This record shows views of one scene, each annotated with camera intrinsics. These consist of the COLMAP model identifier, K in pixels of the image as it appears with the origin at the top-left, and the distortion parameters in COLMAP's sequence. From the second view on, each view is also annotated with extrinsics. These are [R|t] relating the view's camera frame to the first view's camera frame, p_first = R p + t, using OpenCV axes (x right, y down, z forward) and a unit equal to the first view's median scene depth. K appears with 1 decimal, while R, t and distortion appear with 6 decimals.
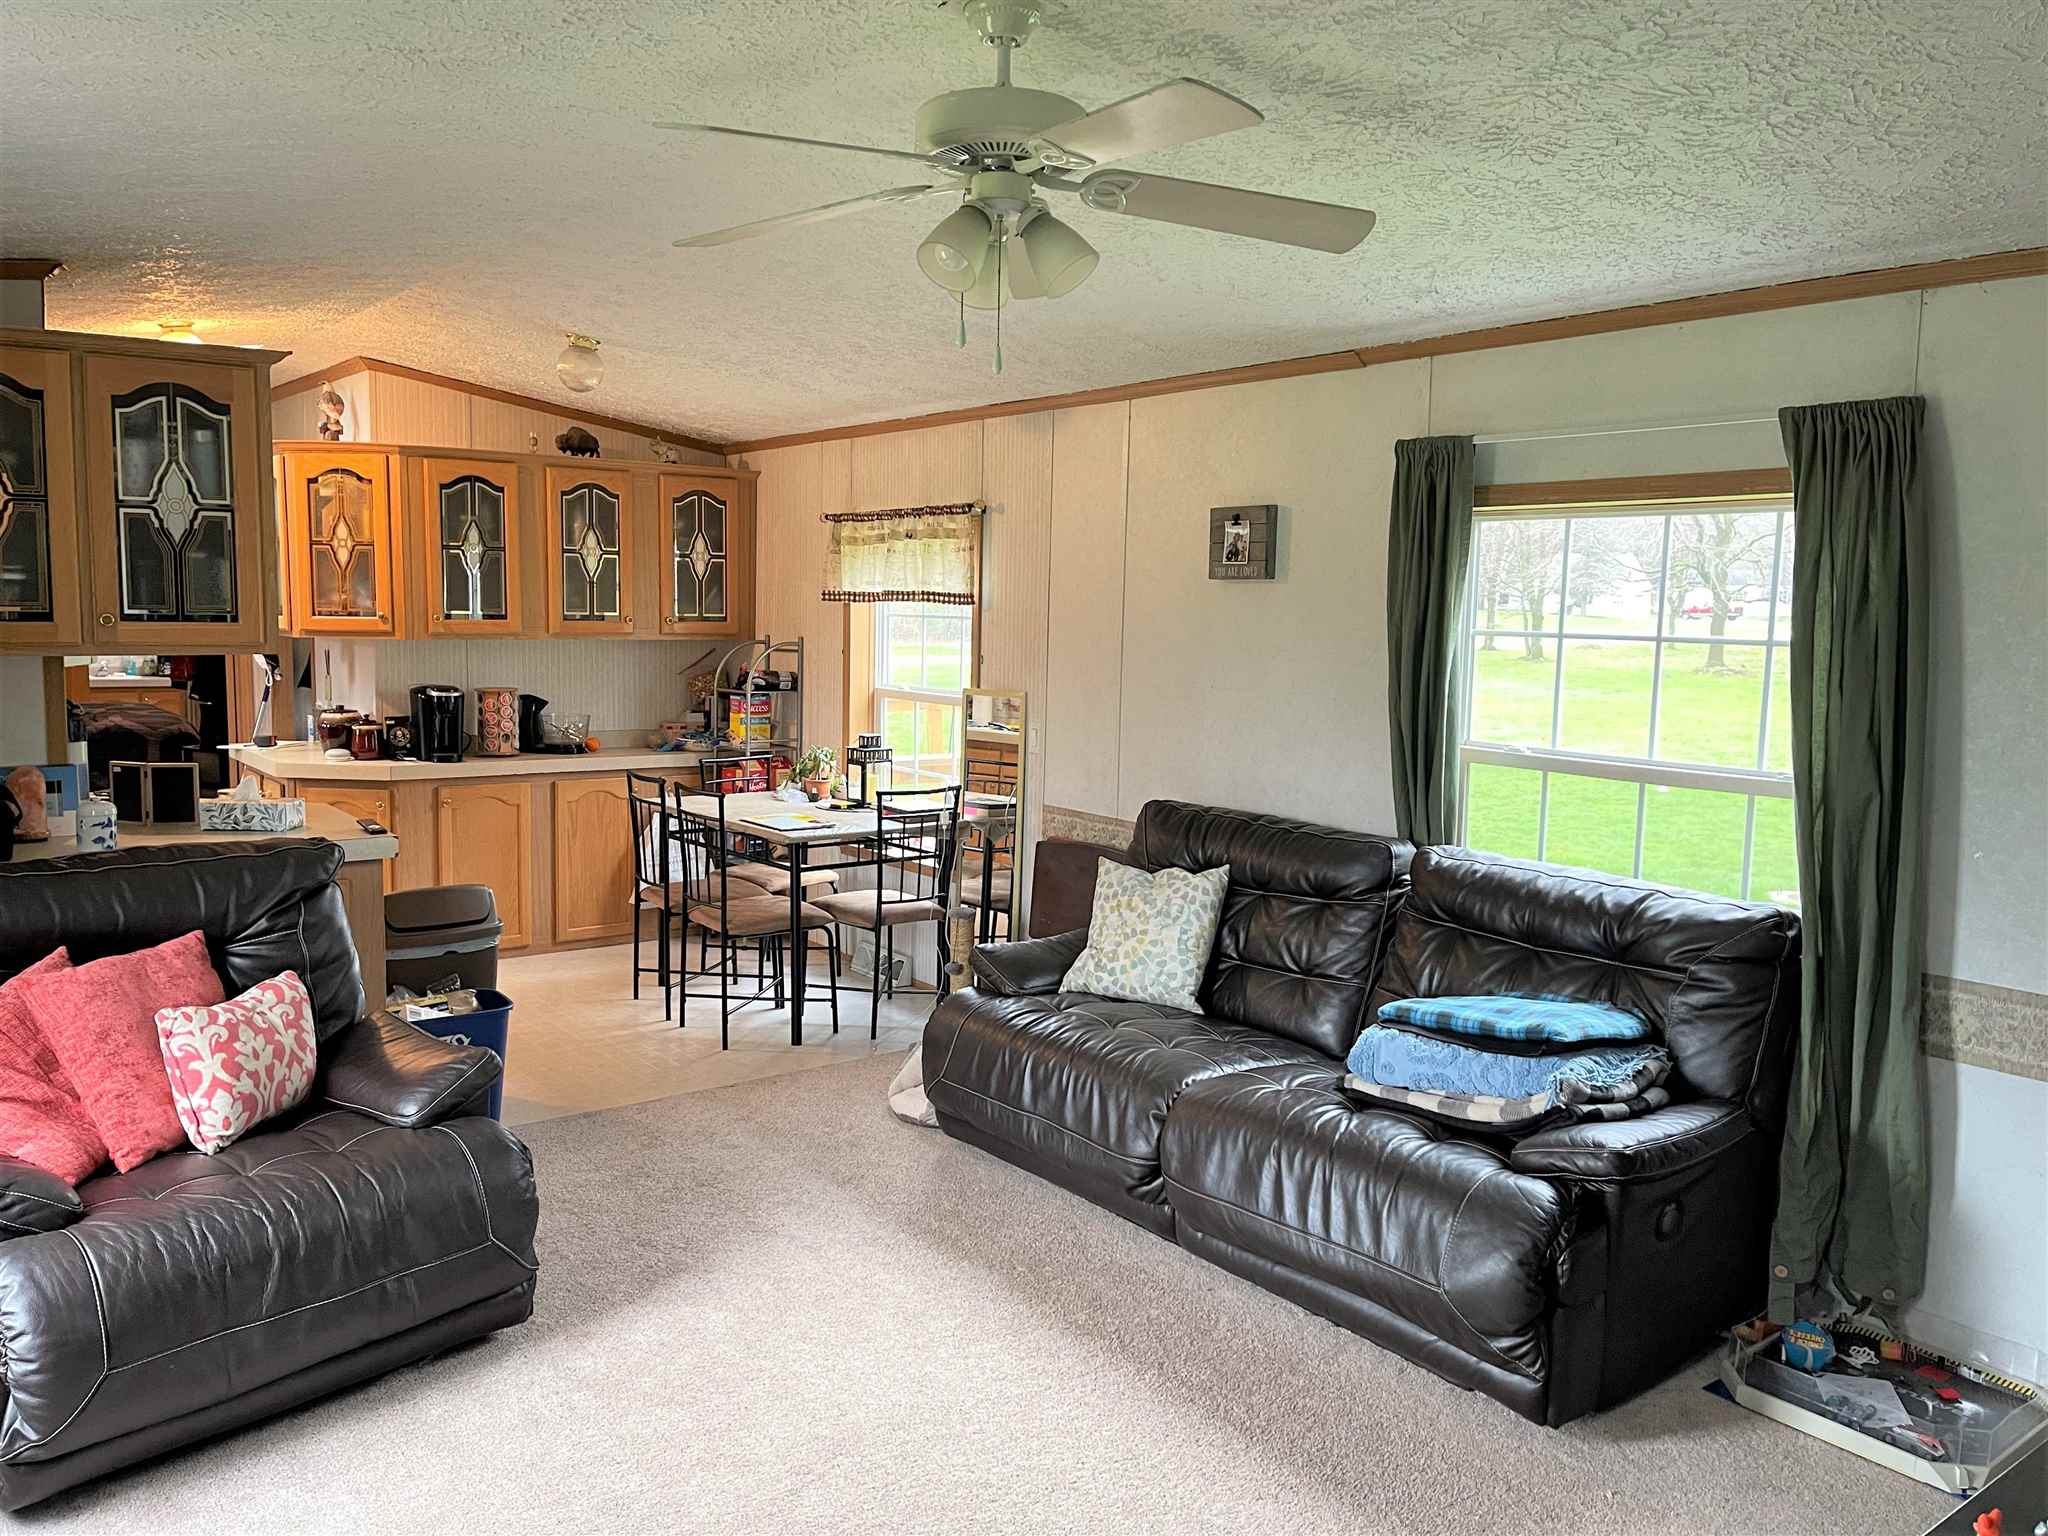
lens RADIAL K [[1573.5, 0, 1020.8], [0, 1573.5, 791.4], [0, 0, 1]] dist [0.093683, -0.158911]
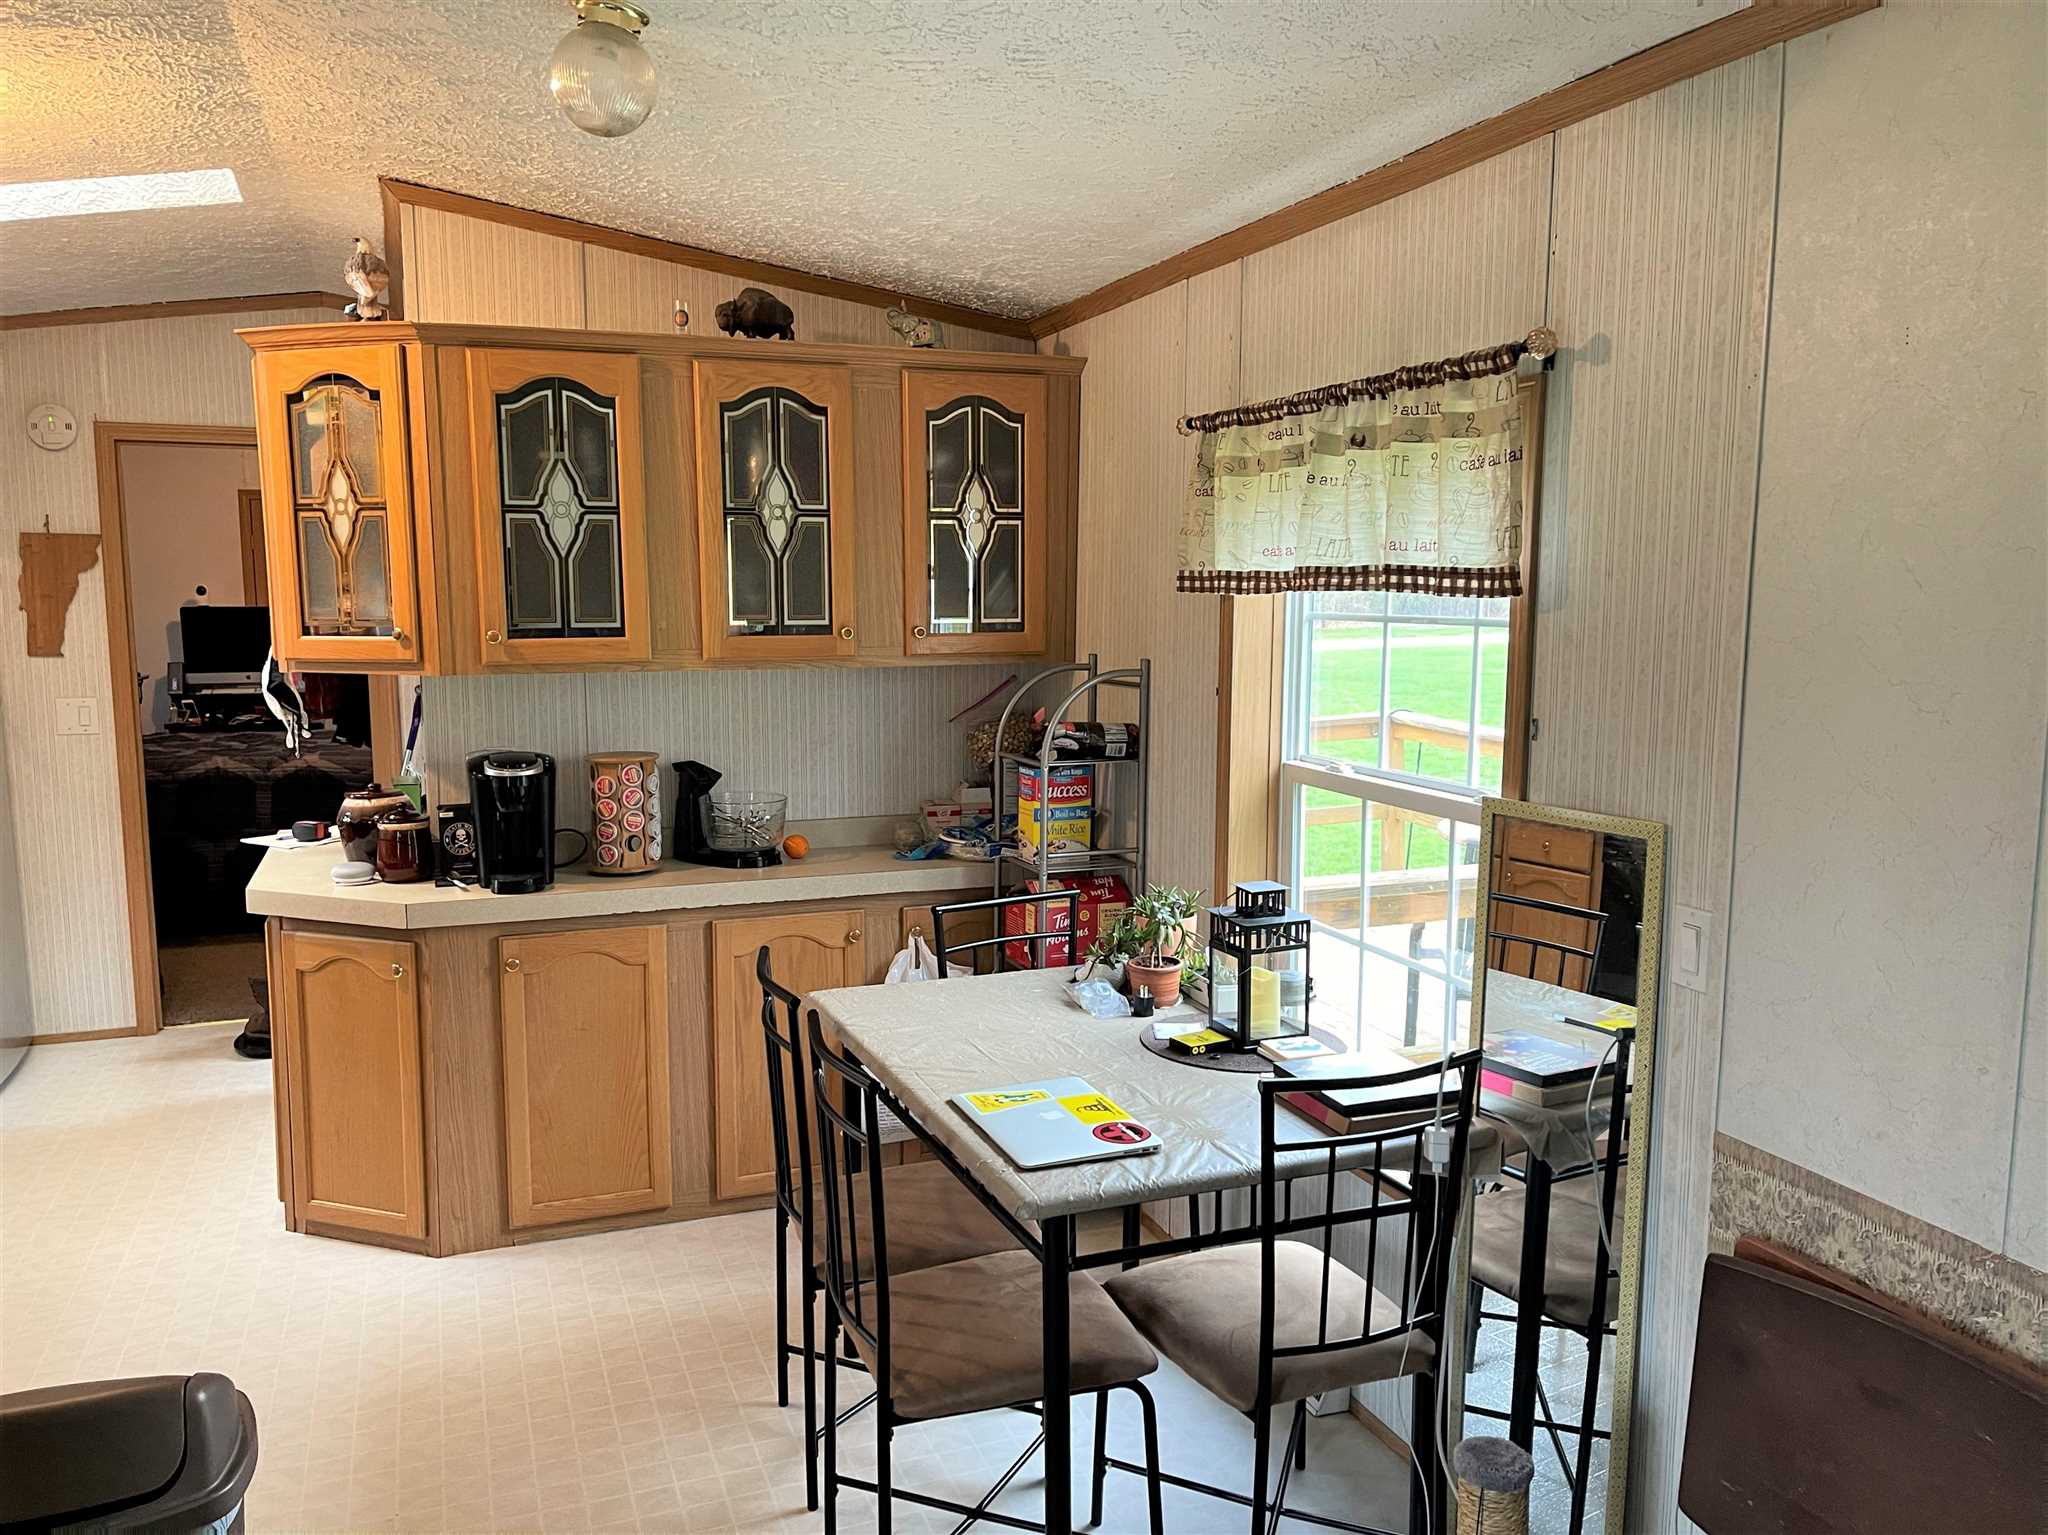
lens RADIAL K [[1573.5, 0, 1020.8], [0, 1573.5, 790.9], [0, 0, 1]] dist [0.093683, -0.158911]
pose [[0.961679, 0.016122, -0.273703, -0.036659], [-0.013147, 0.999833, 0.012700, -0.065149], [0.273862, -0.008615, 0.961731, 0.519600]]
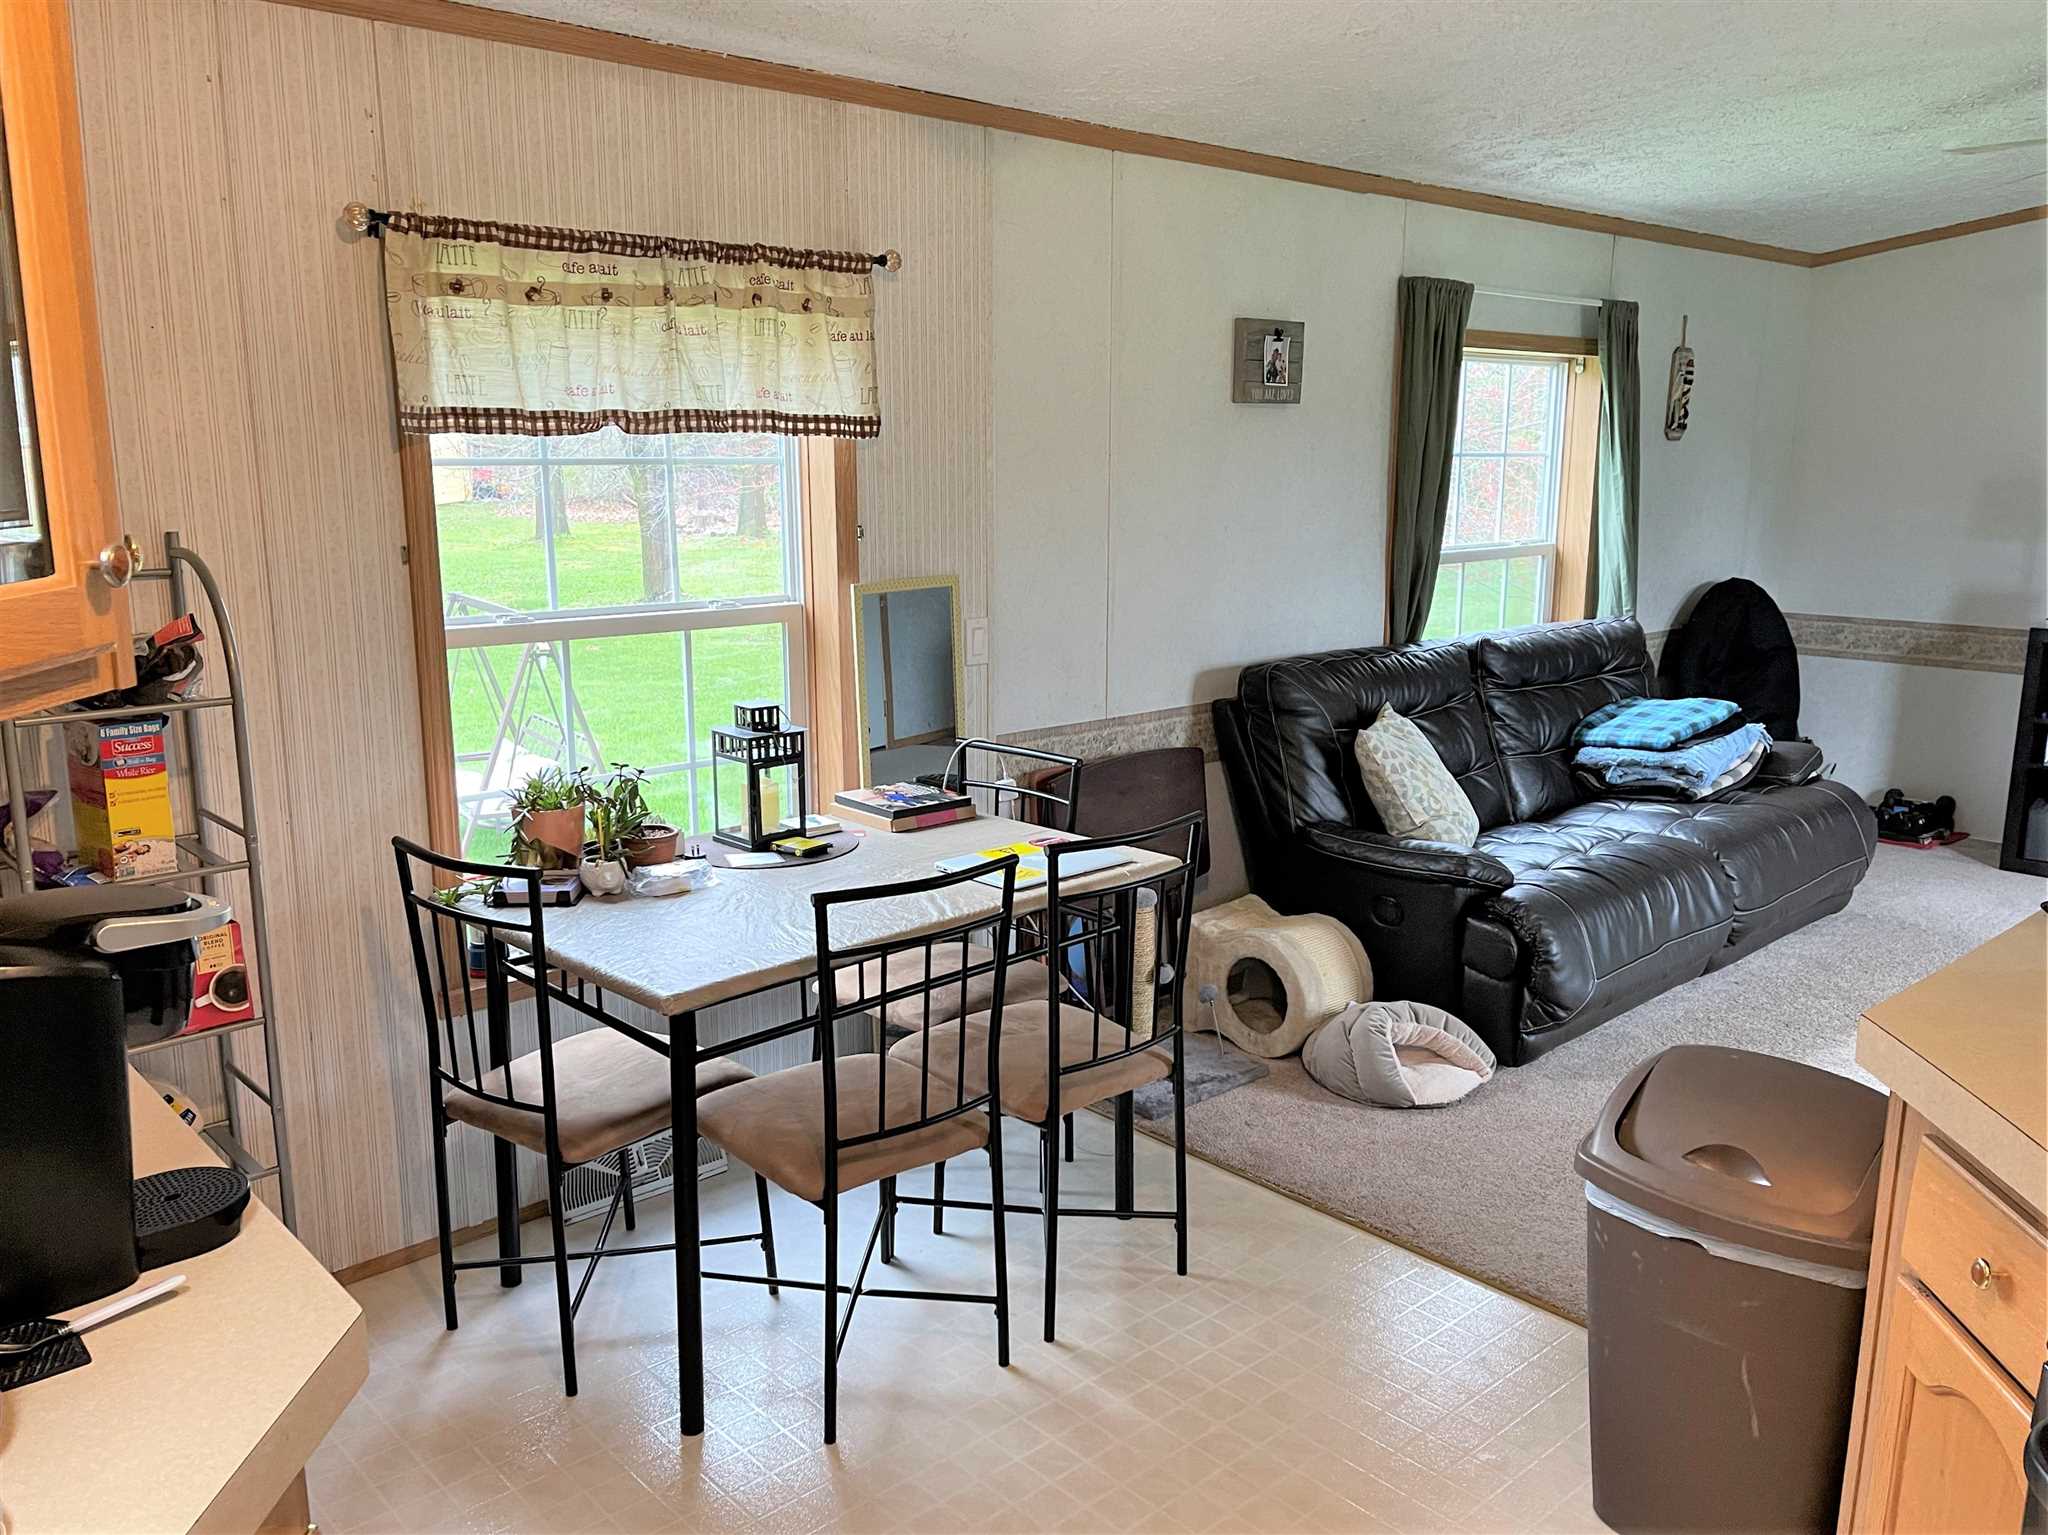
lens RADIAL K [[1573.5, 0, 1020.8], [0, 1573.5, 790.9], [0, 0, 1]] dist [0.093683, -0.158911]
pose [[-0.099874, -0.230574, 0.967916, -0.576239], [0.118815, 0.963055, 0.241676, -0.115858], [-0.987881, 0.139141, -0.068788, 0.913817]]
